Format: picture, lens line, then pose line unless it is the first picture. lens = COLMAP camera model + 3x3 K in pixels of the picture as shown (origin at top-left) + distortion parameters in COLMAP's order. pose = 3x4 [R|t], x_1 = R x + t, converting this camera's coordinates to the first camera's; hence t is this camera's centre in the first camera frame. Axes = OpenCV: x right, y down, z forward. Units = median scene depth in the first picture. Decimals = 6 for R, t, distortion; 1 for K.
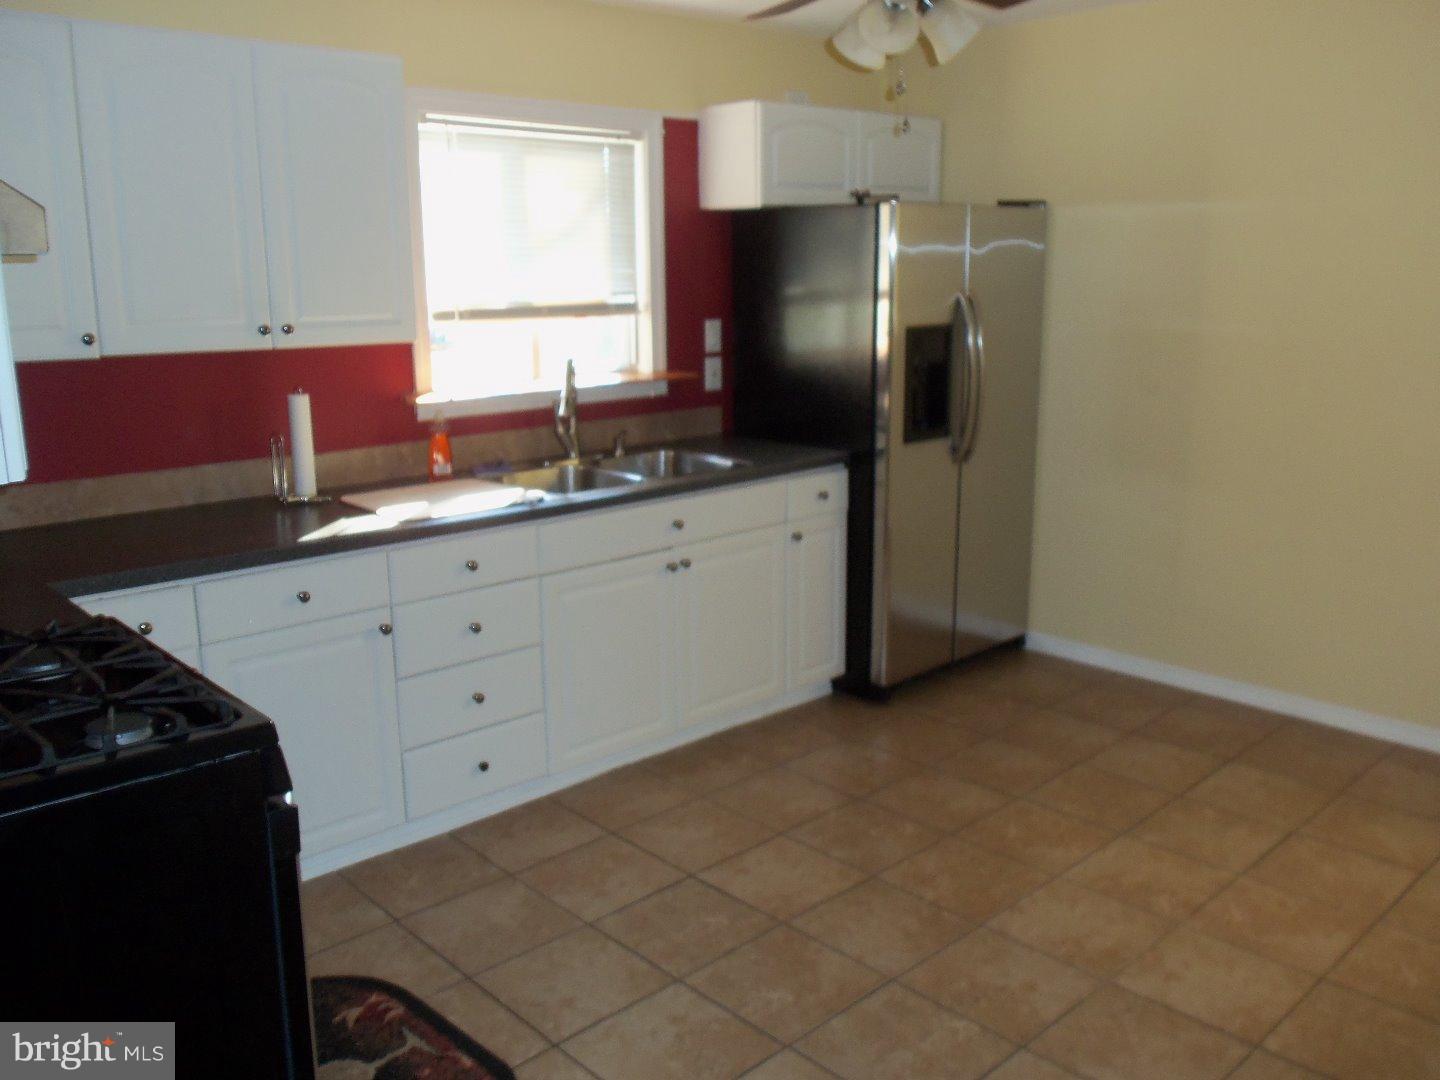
lens RADIAL K [[1225.3, 0, 720.7], [0, 1225.3, 505.0], [0, 0, 1]] dist [0.002346, 0.001430]
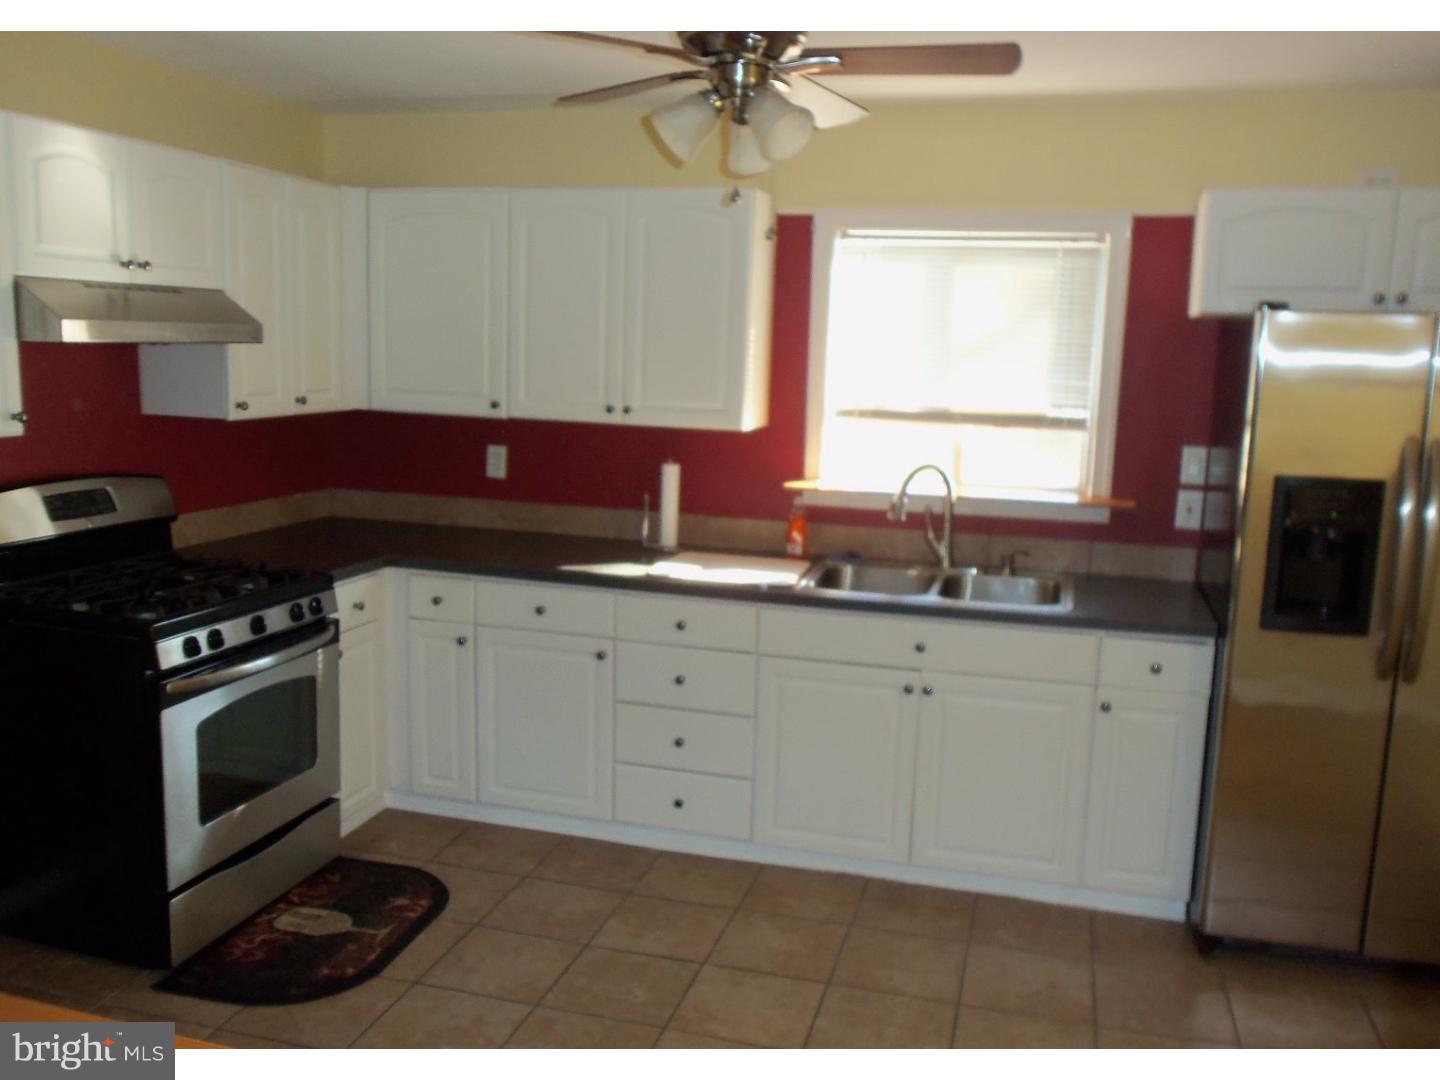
lens RADIAL K [[1211.9, 0, 720.0], [0, 1211.9, 540.0], [0, 0, 1]] dist [-0.032102, 0.006597]
pose [[0.524385, 0.160423, -0.836233, 0.586524], [-0.199462, 0.977909, 0.062524, -0.083184], [0.827789, 0.134011, 0.544799, 0.315744]]
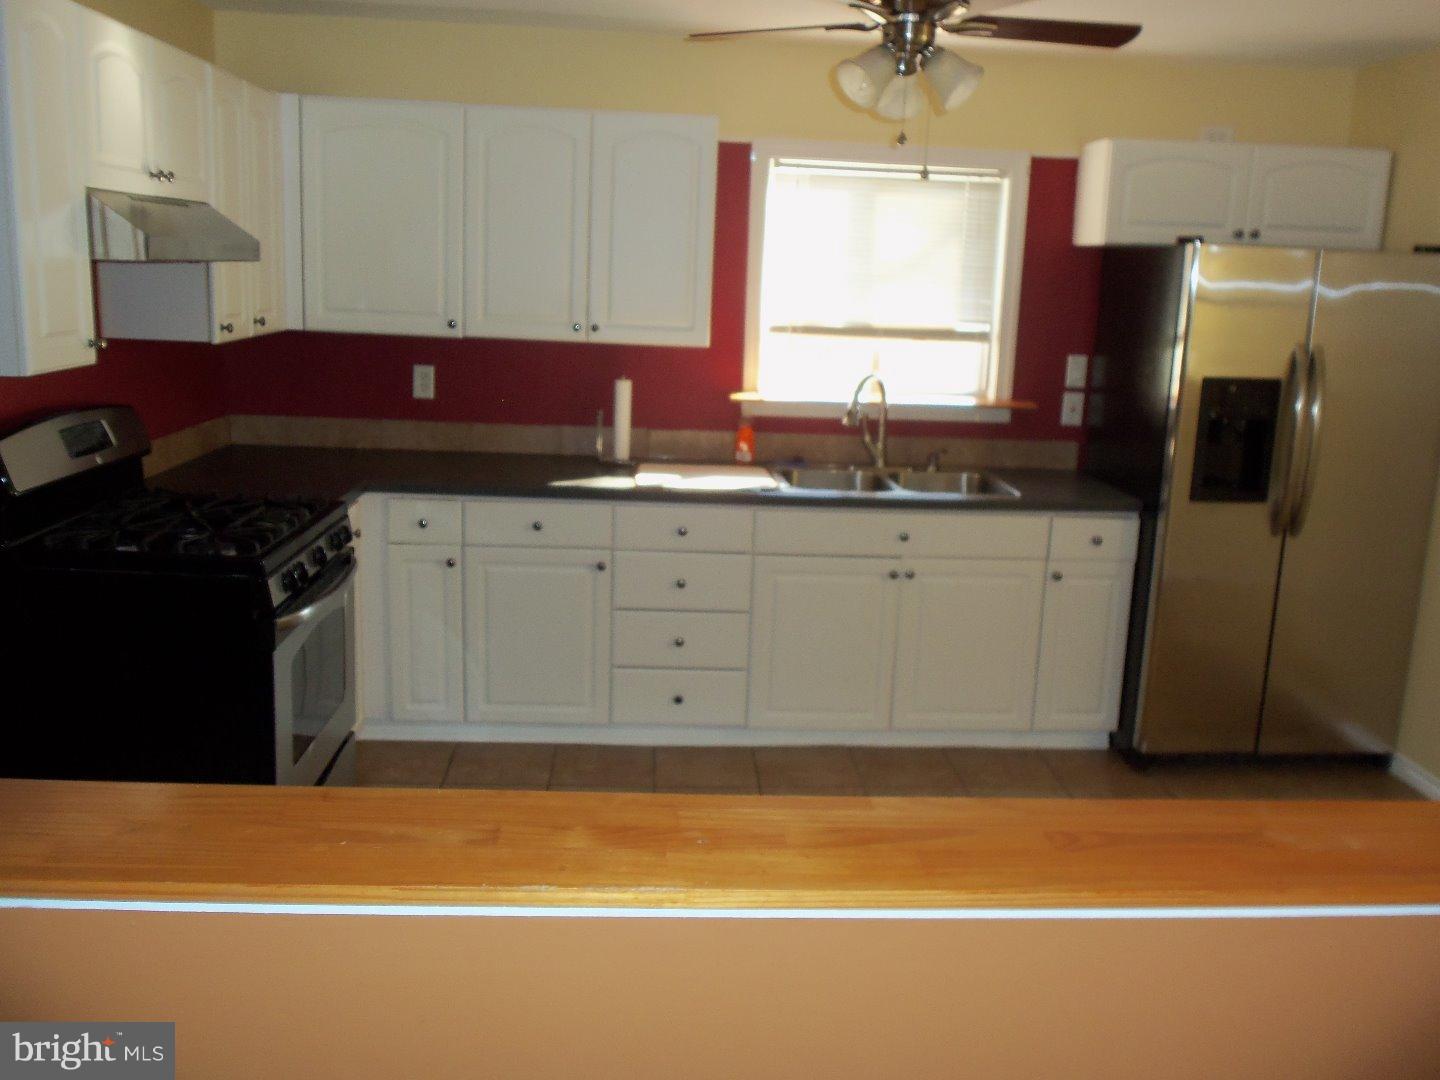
lens RADIAL K [[1221.6, 0, 722.6], [0, 1221.6, 506.6], [0, 0, 1]] dist [-0.032770, -0.005108]
pose [[0.773287, 0.159081, -0.613776, 0.443896], [-0.167827, 0.984842, 0.043814, -0.027131], [0.611442, 0.069127, 0.788264, 0.053556]]
